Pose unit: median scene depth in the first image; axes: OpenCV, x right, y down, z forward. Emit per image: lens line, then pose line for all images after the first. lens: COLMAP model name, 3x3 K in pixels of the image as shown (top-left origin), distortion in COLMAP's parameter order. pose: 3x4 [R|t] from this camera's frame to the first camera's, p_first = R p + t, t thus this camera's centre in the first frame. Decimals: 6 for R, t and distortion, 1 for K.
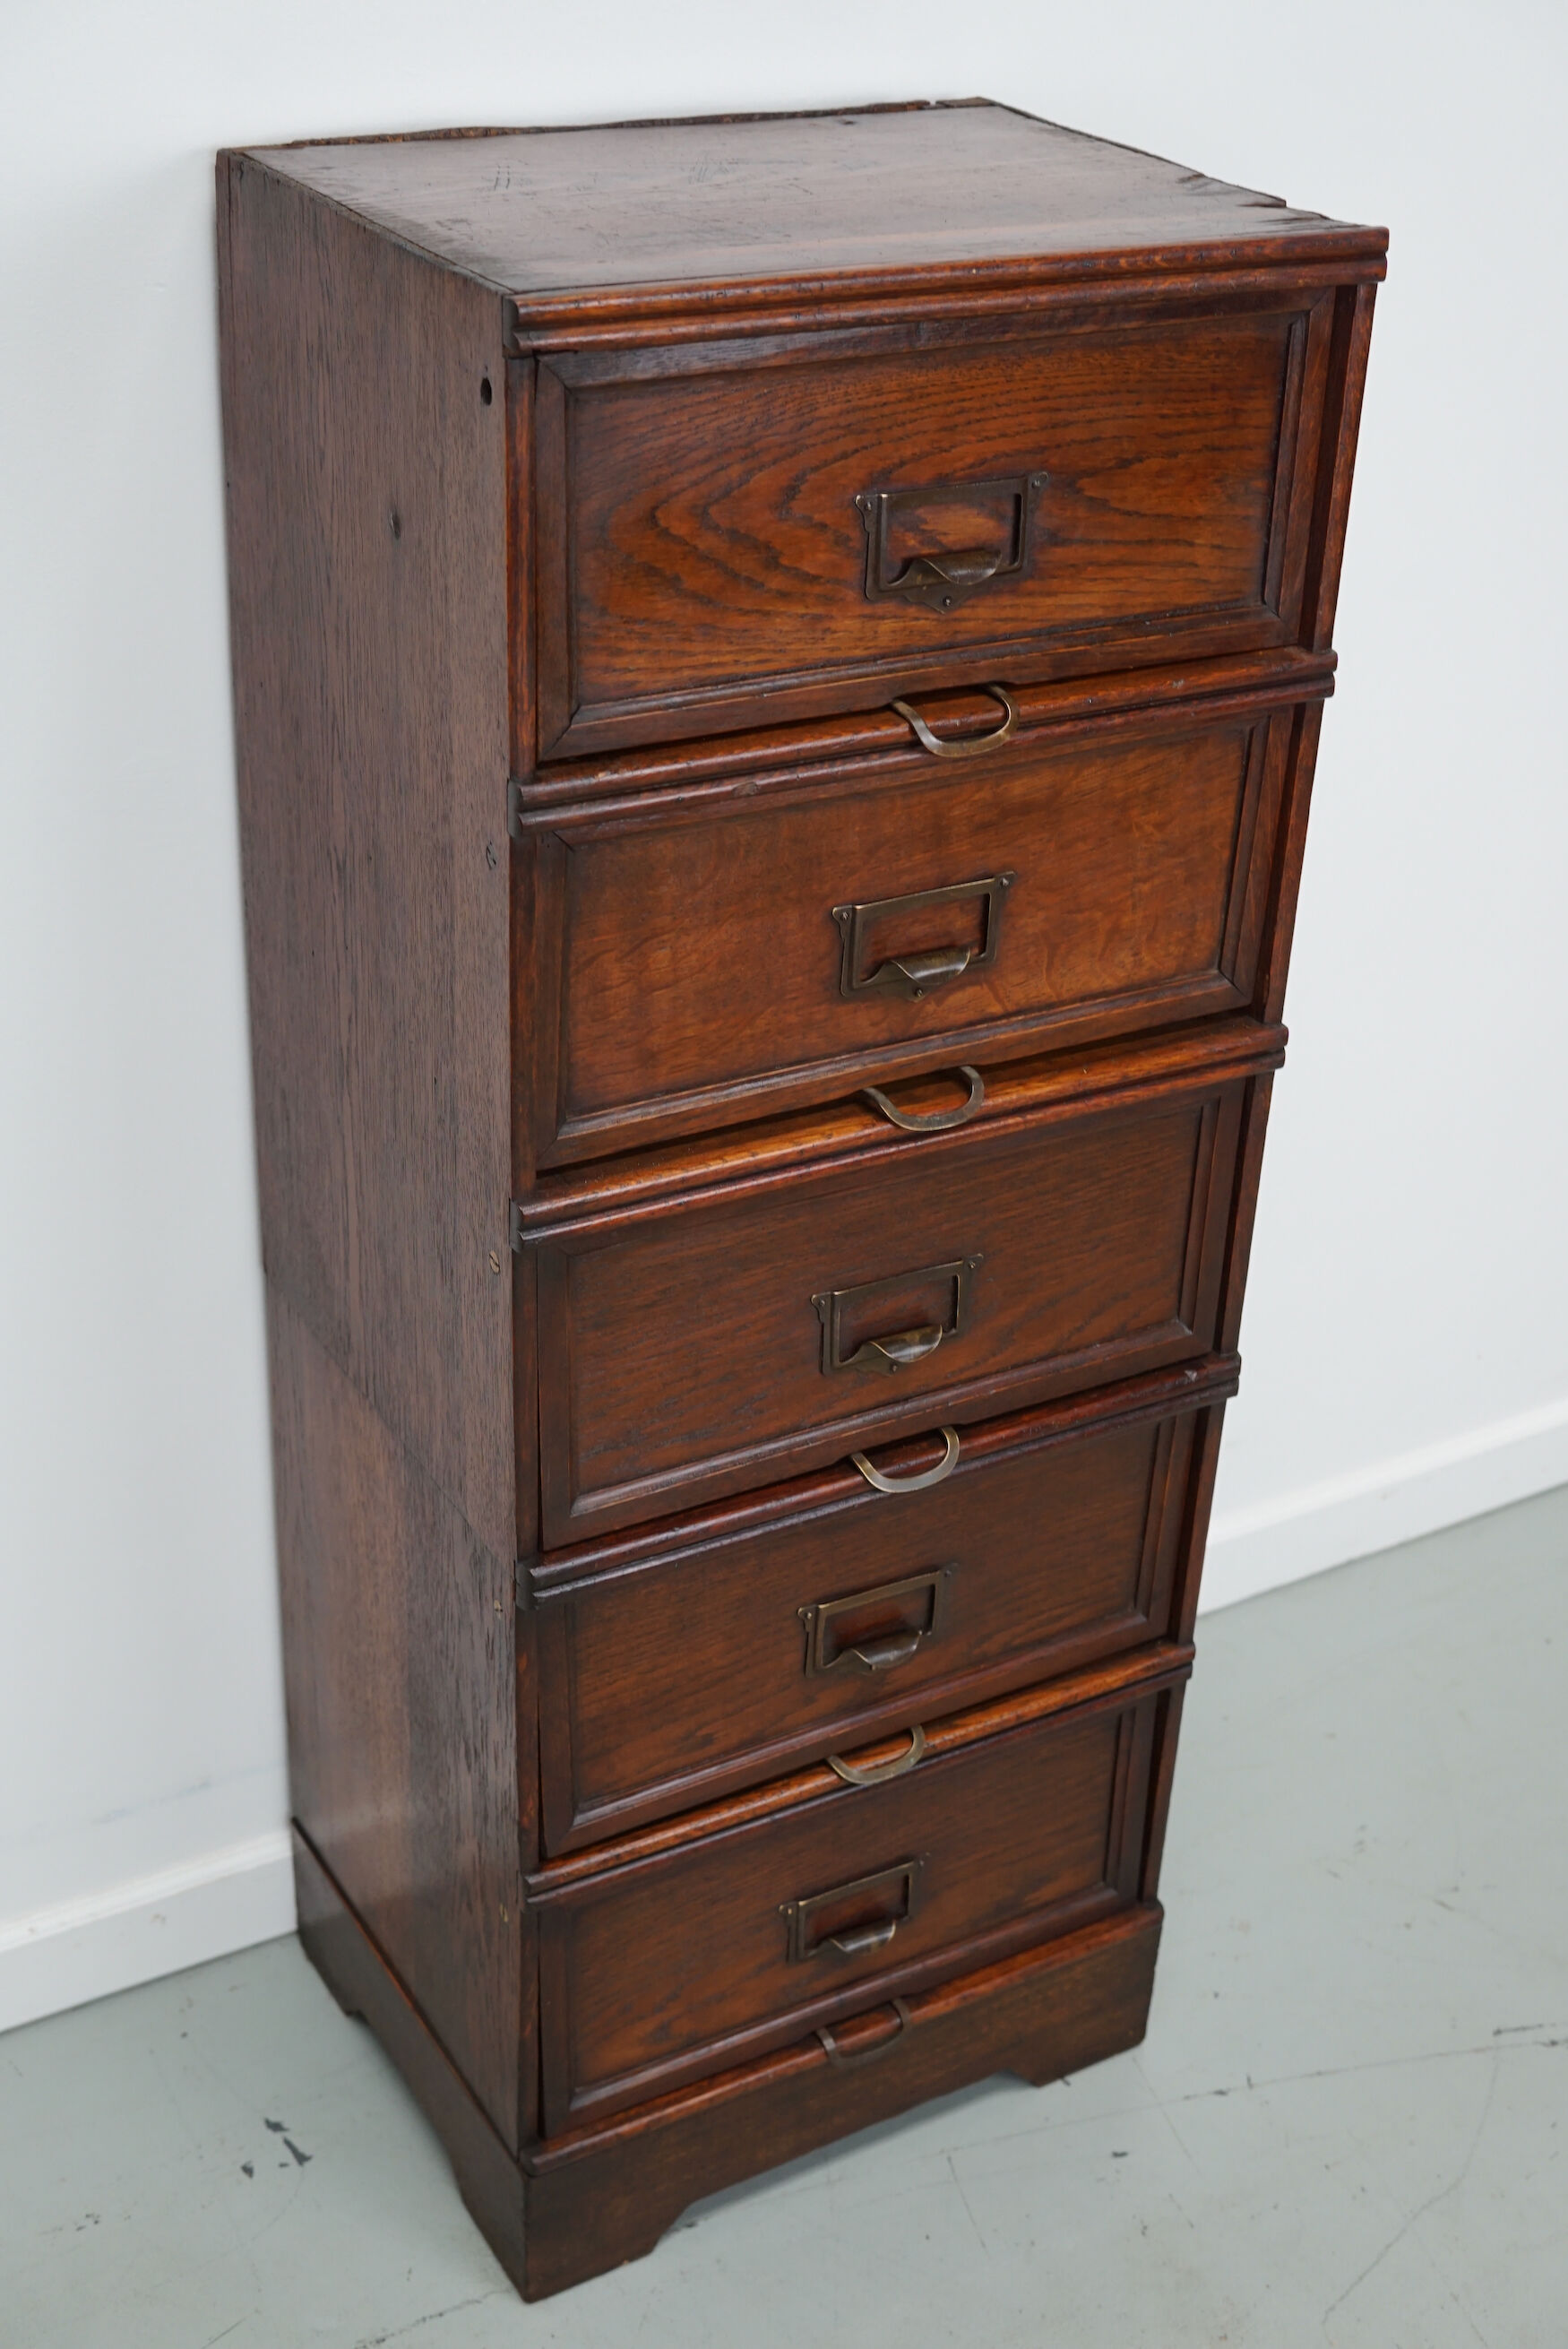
lens RADIAL K [[3025.7, 0, 792.6], [0, 3025.7, 1162.9], [0, 0, 1]] dist [-0.157792, 0.330455]
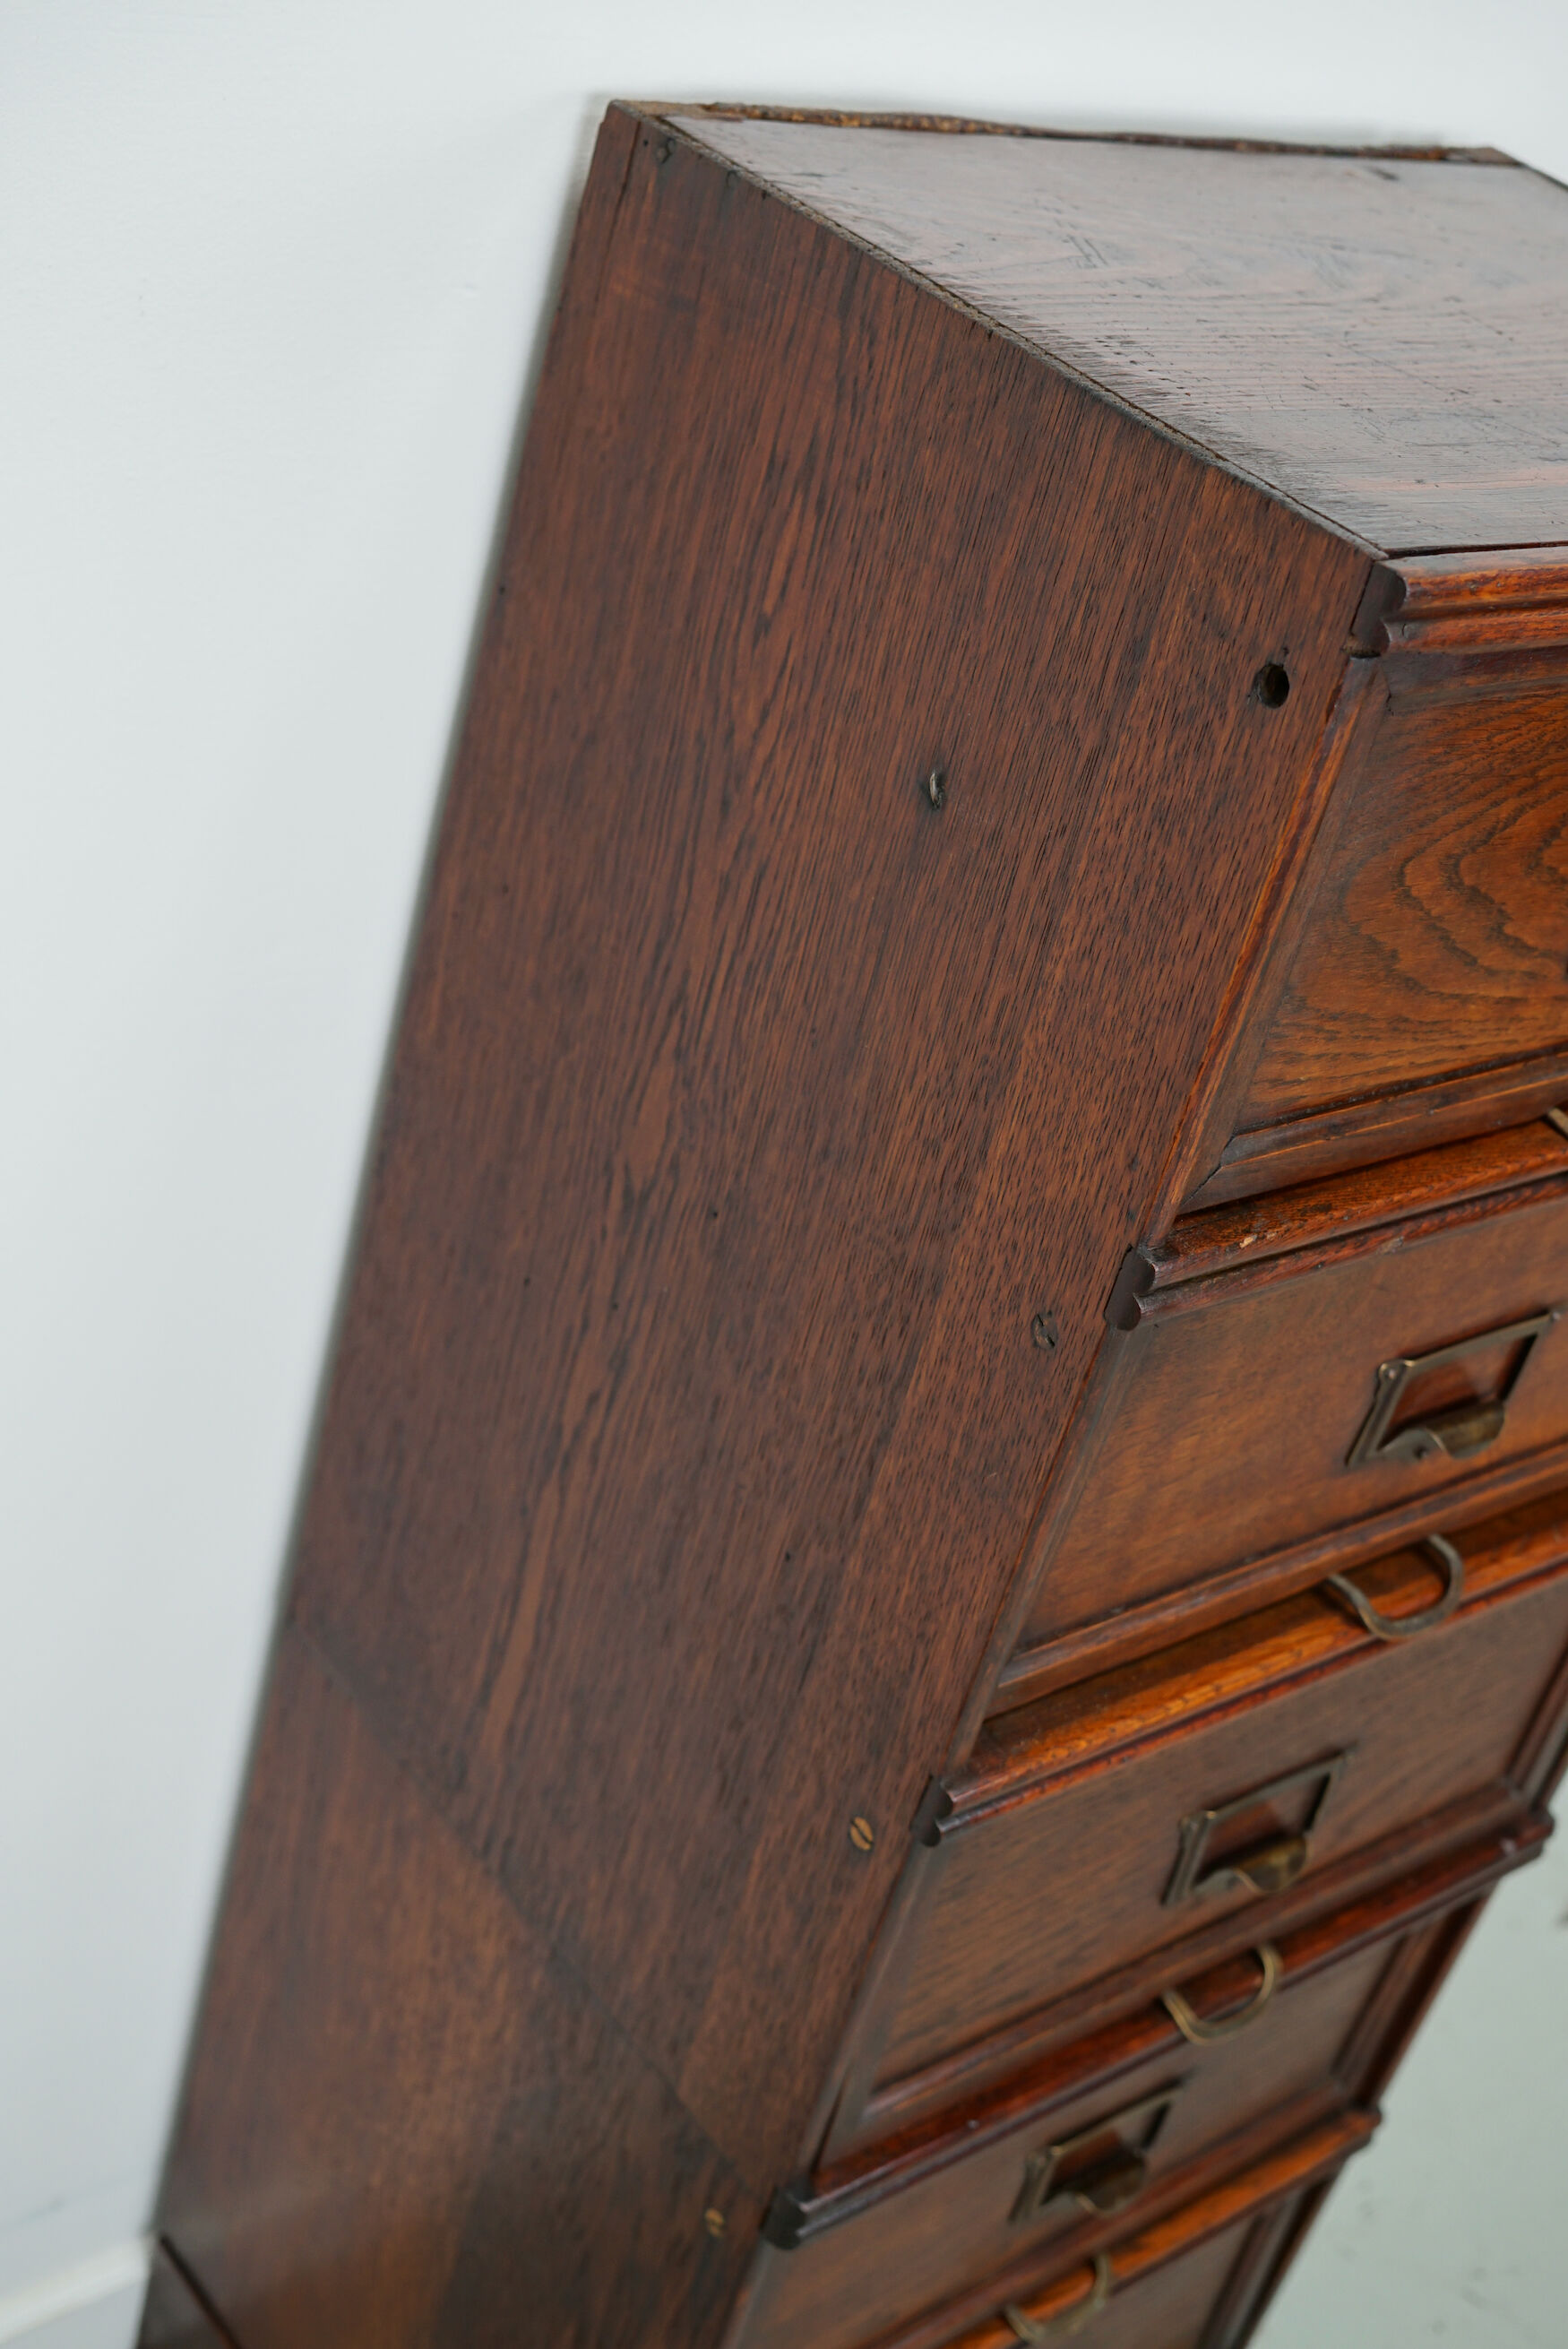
lens RADIAL K [[3047.0, 0, 786.4], [0, 3047.0, 1169.7], [0, 0, 1]] dist [-0.151852, 0.339670]
pose [[0.969816, 0.089518, 0.226813, -0.286398], [-0.108812, 0.991303, 0.074018, -0.167044], [-0.218214, -0.096464, 0.971122, 0.350149]]
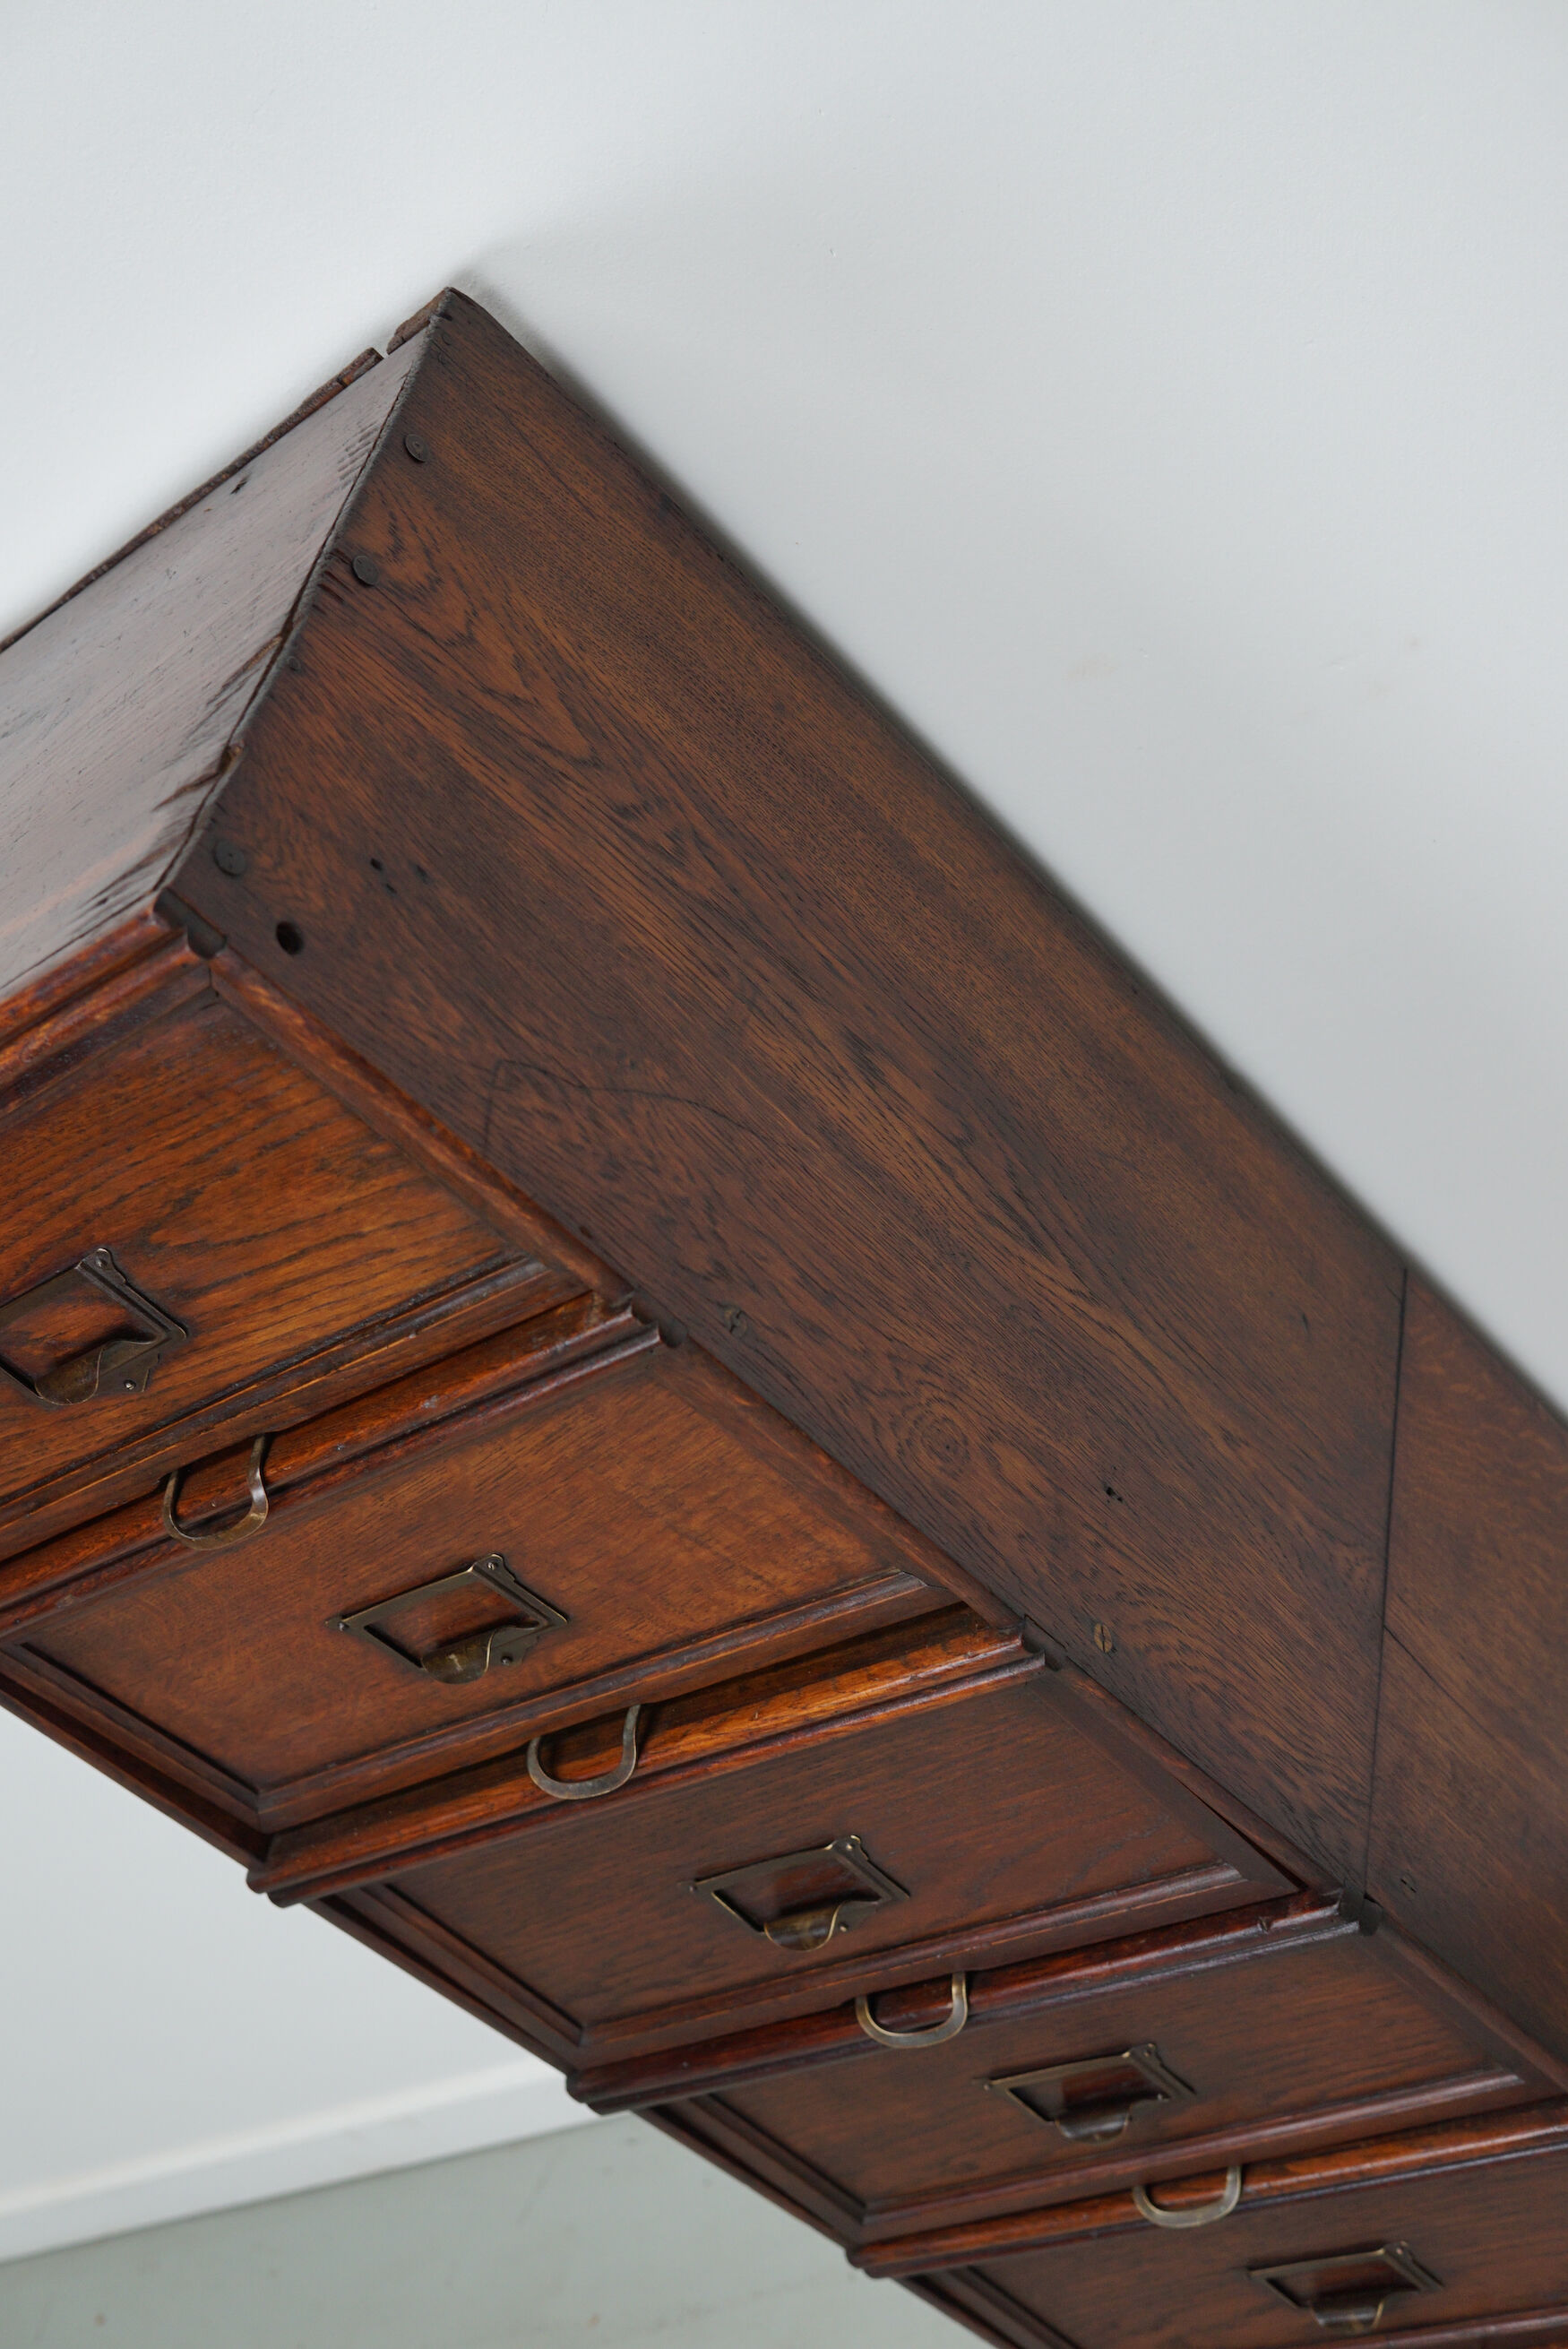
lens RADIAL K [[3047.0, 0, 786.4], [0, 3047.0, 1169.7], [0, 0, 1]] dist [-0.151852, 0.339670]
pose [[0.518163, 0.038367, -0.854421, 0.805904], [0.337654, 0.908671, 0.245573, -0.366521], [0.785810, -0.415746, 0.457885, 0.767768]]
